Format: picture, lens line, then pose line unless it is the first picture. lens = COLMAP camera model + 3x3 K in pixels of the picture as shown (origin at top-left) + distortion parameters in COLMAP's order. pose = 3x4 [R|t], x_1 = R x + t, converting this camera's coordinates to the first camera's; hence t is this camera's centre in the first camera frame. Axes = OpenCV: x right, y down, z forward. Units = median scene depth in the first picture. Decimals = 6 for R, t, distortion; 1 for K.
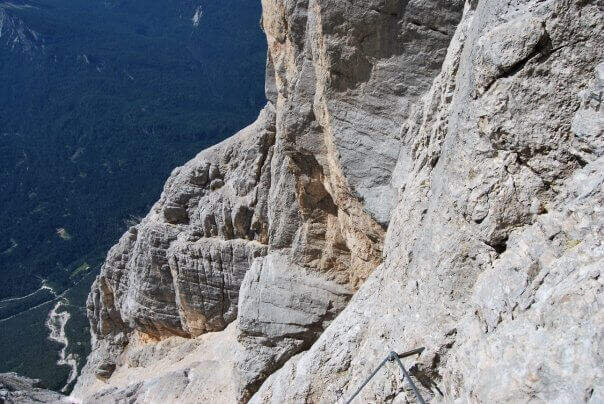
lens RADIAL K [[472.7, 0, 302.6], [0, 472.7, 201.7], [0, 0, 1]] dist [-0.063461, -0.002376]
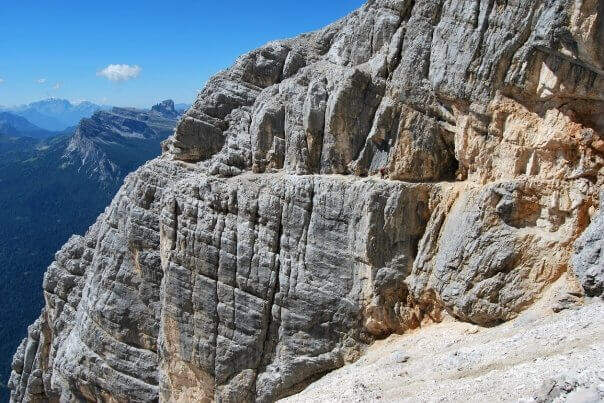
lens RADIAL K [[472.7, 0, 301.3], [0, 472.7, 202.0], [0, 0, 1]] dist [-0.063461, -0.002376]
pose [[0.985814, 0.115238, -0.122026, -0.106955], [-0.150410, 0.929187, -0.337622, 0.242349], [0.074478, 0.351186, 0.933339, 0.609014]]
